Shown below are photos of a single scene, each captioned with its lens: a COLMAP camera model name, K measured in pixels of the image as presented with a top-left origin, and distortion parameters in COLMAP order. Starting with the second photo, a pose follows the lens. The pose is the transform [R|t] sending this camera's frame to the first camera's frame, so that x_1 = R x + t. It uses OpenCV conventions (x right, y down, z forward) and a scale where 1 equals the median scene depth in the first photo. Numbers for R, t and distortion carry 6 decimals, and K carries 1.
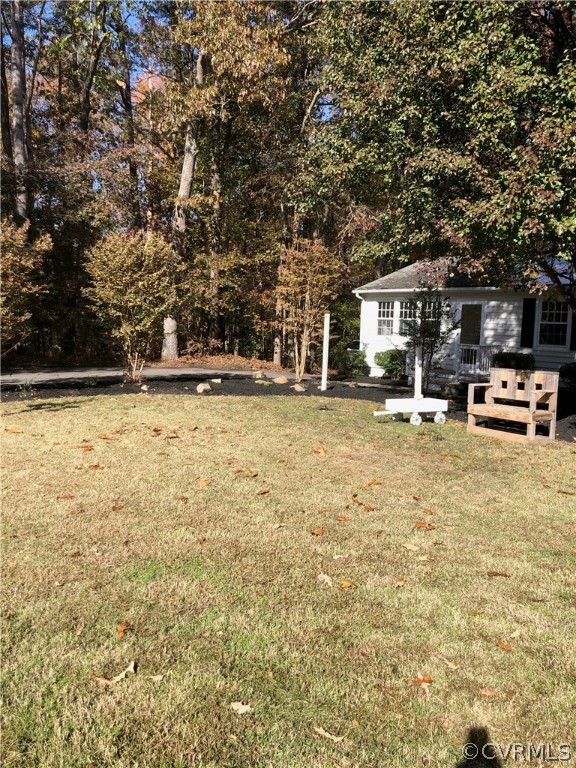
lens RADIAL K [[627.3, 0, 297.4], [0, 627.3, 385.4], [0, 0, 1]] dist [0.034472, -0.012528]
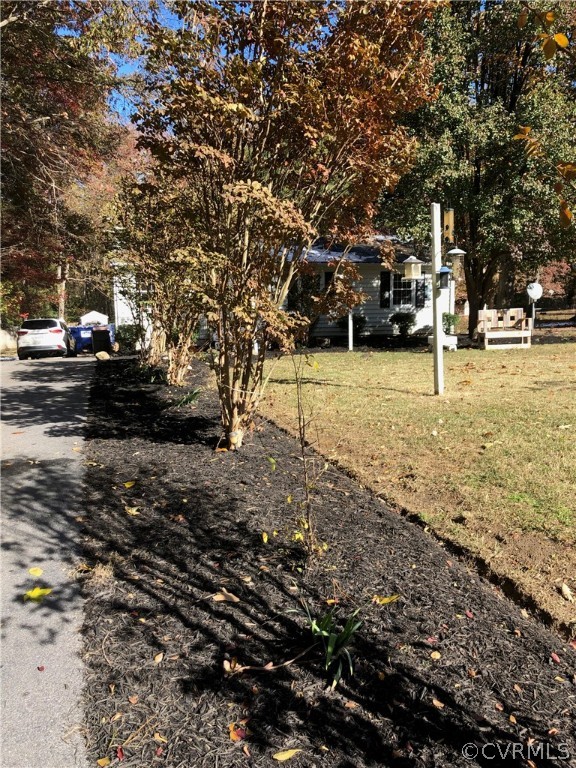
lens RADIAL K [[626.0, 0, 288.0], [0, 626.0, 384.0], [0, 0, 1]] dist [0.041442, -0.036464]
pose [[0.476987, -0.146436, 0.866625, -1.609056], [0.124939, 0.987306, 0.098062, -0.072006], [-0.869985, 0.061501, 0.489228, 0.752580]]
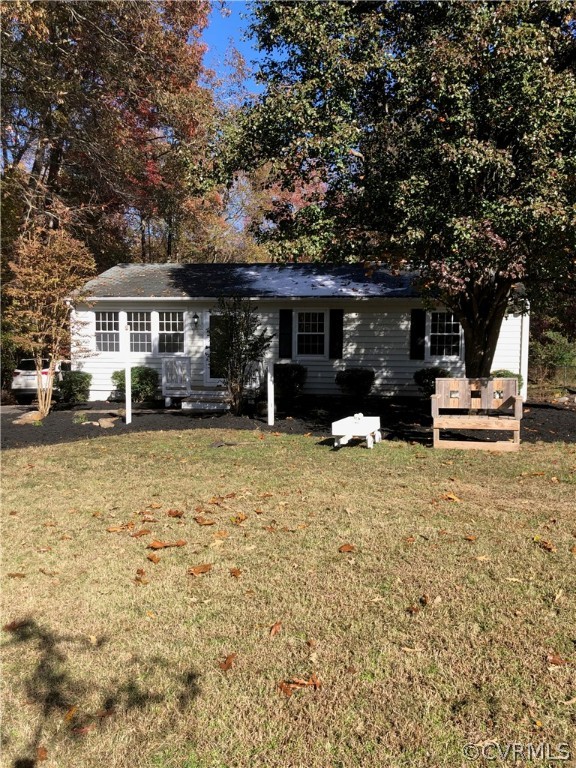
lens RADIAL K [[626.0, 0, 288.0], [0, 626.0, 384.0], [0, 0, 1]] dist [0.041442, -0.036464]
pose [[0.754649, -0.070000, 0.652384, -0.570002], [0.085600, 0.996298, 0.007883, -0.053898], [-0.650520, 0.049895, 0.757848, 0.494003]]
